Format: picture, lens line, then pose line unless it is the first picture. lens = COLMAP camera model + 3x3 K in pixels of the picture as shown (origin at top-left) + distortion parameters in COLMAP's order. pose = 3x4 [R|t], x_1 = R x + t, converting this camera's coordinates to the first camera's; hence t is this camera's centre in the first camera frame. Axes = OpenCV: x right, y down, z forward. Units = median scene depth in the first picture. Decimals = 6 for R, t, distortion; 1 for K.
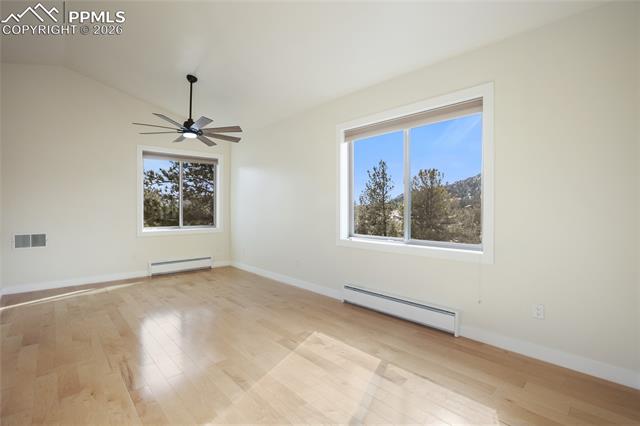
lens RADIAL K [[294.0, 0, 319.2], [0, 294.0, 211.0], [0, 0, 1]] dist [-0.025995, 0.001255]
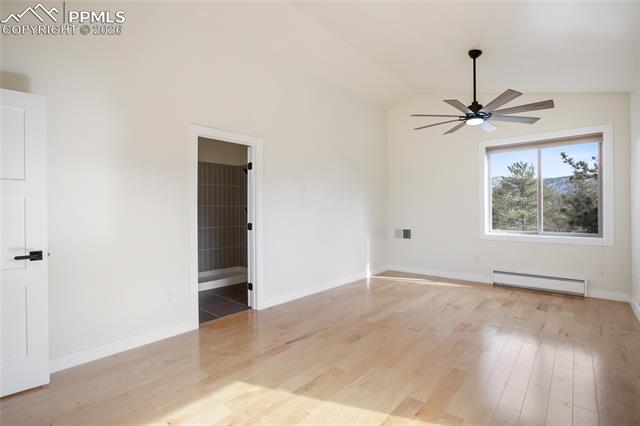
lens RADIAL K [[300.5, 0, 317.0], [0, 300.5, 208.7], [0, 0, 1]] dist [-0.020867, 0.000295]
pose [[0.104810, -0.010803, -0.994434, 0.355639], [-0.000889, 0.999940, -0.010956, 0.000106], [0.994492, 0.002032, 0.104794, 0.455479]]
